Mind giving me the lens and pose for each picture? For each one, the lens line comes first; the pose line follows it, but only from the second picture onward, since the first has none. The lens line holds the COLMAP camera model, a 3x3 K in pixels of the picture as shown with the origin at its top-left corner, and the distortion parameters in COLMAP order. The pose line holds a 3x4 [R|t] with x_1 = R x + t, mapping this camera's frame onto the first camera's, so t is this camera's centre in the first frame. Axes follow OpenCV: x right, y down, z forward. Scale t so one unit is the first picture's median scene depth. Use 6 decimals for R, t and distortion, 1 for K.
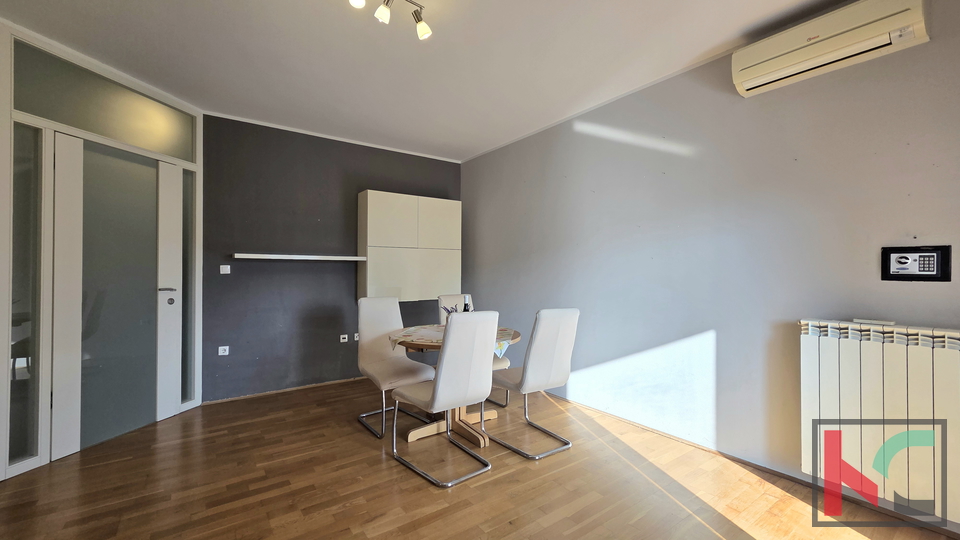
lens RADIAL K [[392.5, 0, 475.4], [0, 392.5, 268.9], [0, 0, 1]] dist [0.001808, 0.000378]
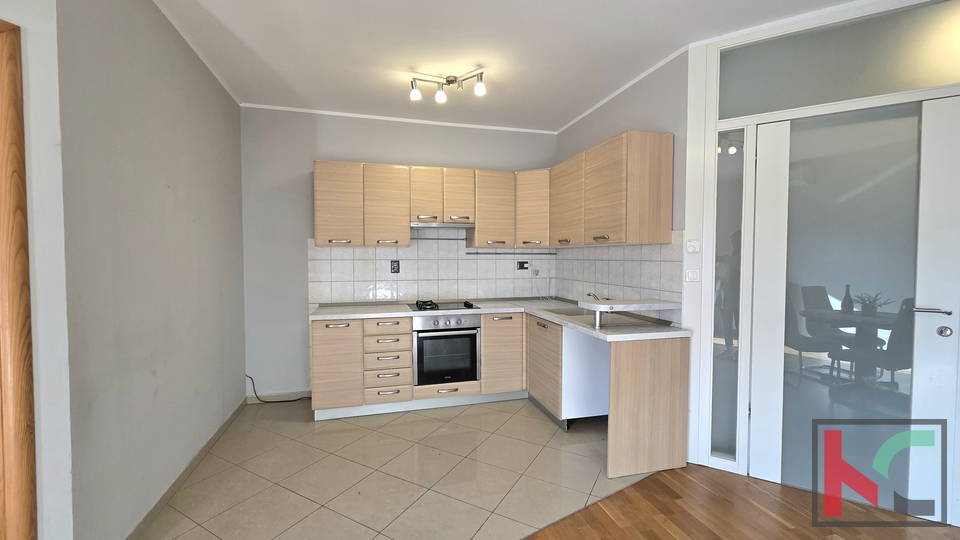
lens RADIAL K [[392.5, 0, 472.3], [0, 392.5, 269.9], [0, 0, 1]] dist [0.001808, 0.000378]
pose [[-0.344188, 0.027727, -0.938491, 0.034375], [0.004753, 0.999602, 0.027790, -0.039333], [0.938889, 0.005104, -0.344183, 0.696114]]
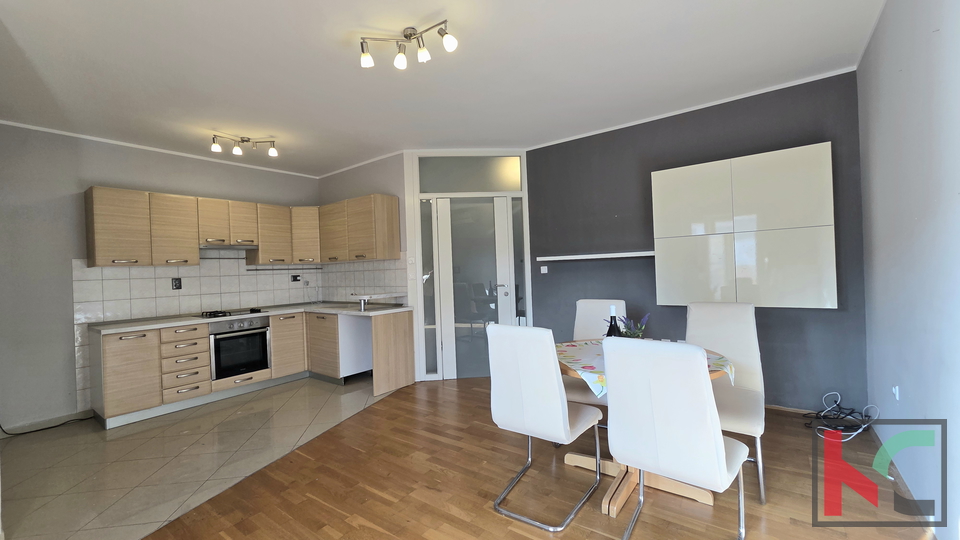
lens RADIAL K [[392.5, 0, 468.0], [0, 392.5, 267.6], [0, 0, 1]] dist [0.001808, 0.000378]
pose [[0.284494, -0.020291, -0.958463, 0.707716], [0.044708, 0.998969, -0.007878, -0.009335], [0.957635, -0.040610, 0.285108, 0.611862]]
